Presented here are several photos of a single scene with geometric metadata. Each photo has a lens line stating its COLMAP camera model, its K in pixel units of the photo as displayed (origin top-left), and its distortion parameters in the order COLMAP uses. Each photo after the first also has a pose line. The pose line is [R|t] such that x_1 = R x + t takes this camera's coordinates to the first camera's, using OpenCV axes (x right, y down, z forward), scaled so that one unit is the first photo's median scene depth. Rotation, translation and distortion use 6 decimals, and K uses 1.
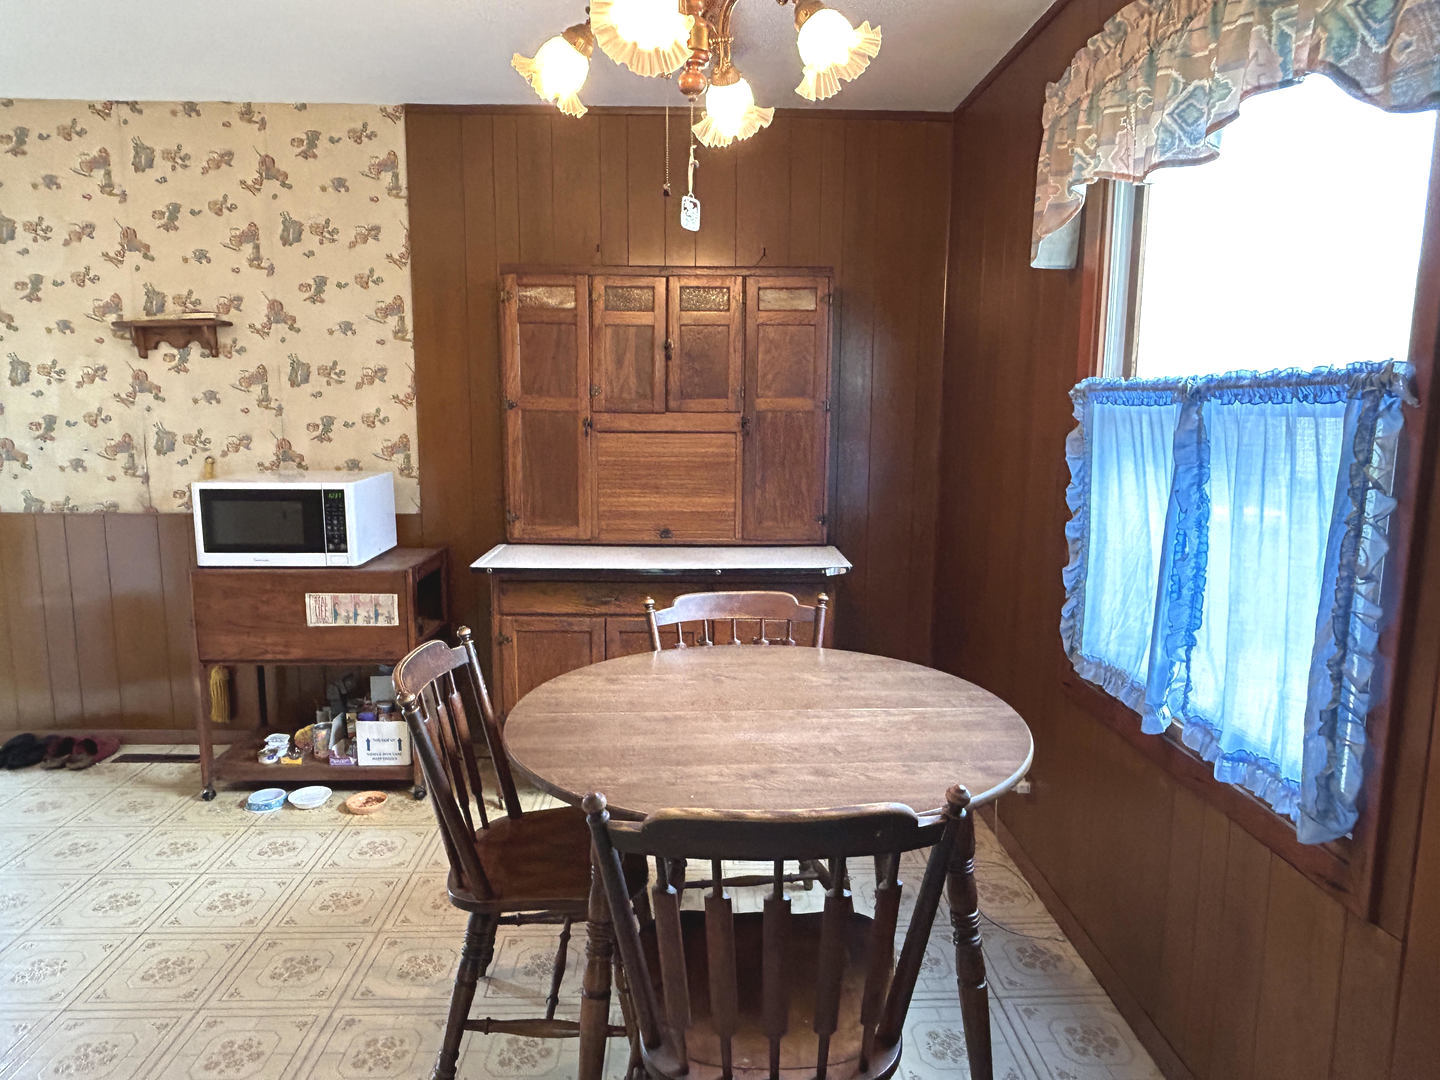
lens RADIAL K [[933.4, 0, 692.4], [0, 933.4, 540.1], [0, 0, 1]] dist [-0.005022, -0.002079]
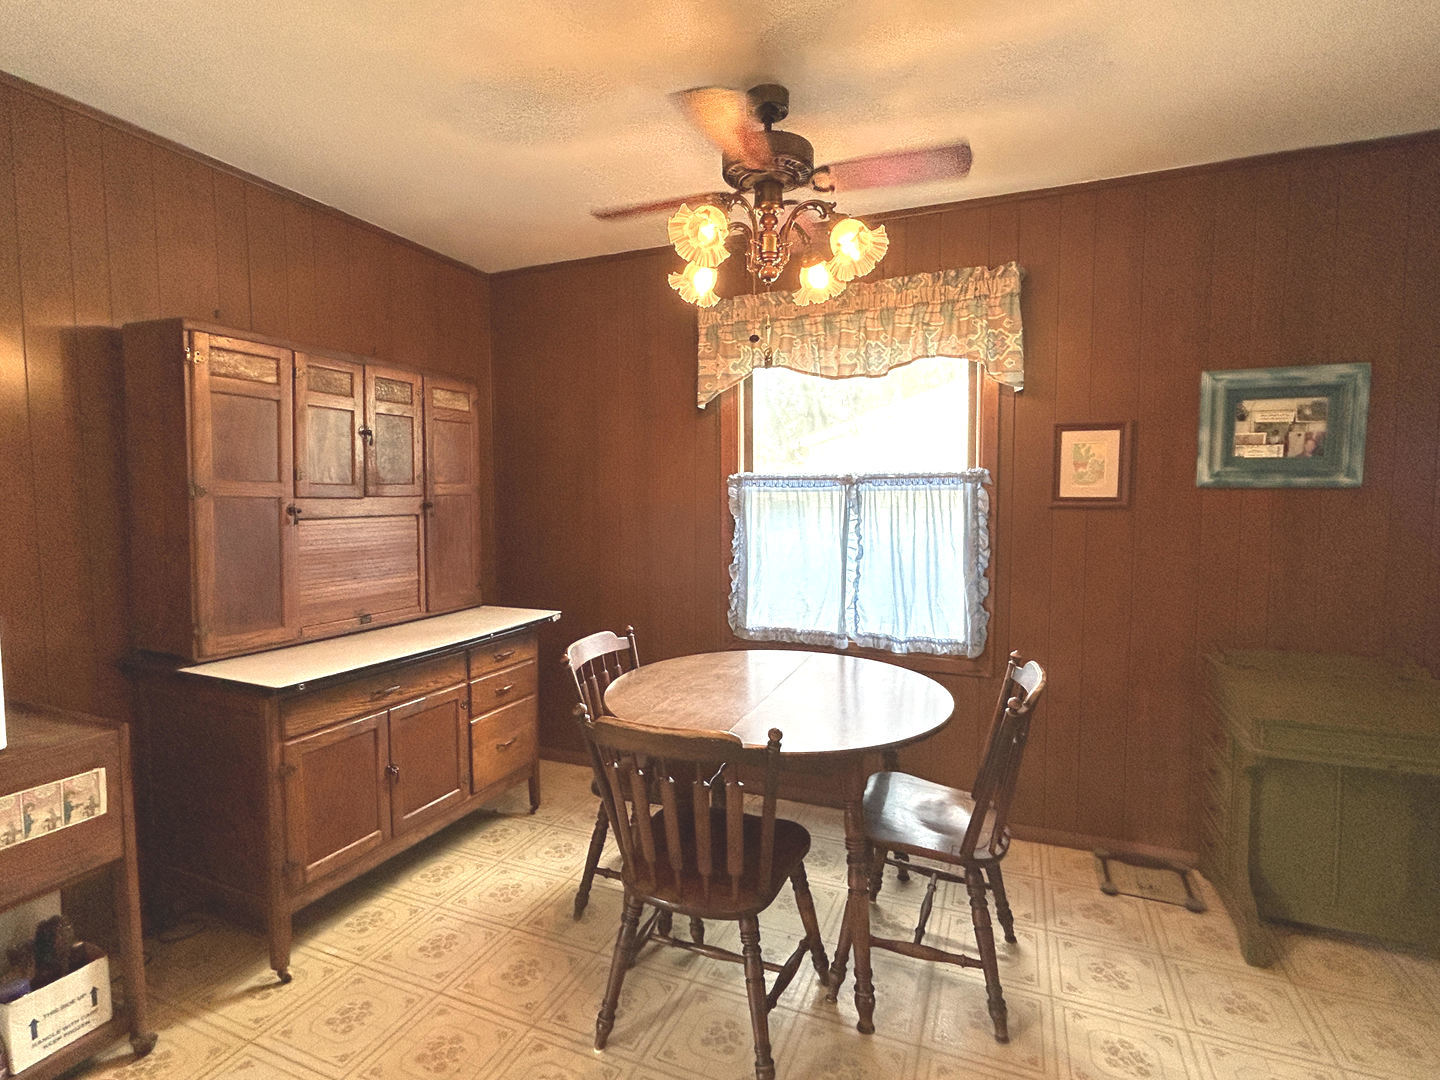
lens RADIAL K [[711.8, 0, 720.0], [0, 711.8, 540.0], [0, 0, 1]] dist [-0.005294, 0.000408]
pose [[0.389257, -0.068201, 0.918601, -0.599317], [0.140897, 0.989928, 0.013791, -0.049375], [-0.910290, 0.124060, 0.394945, 0.362784]]
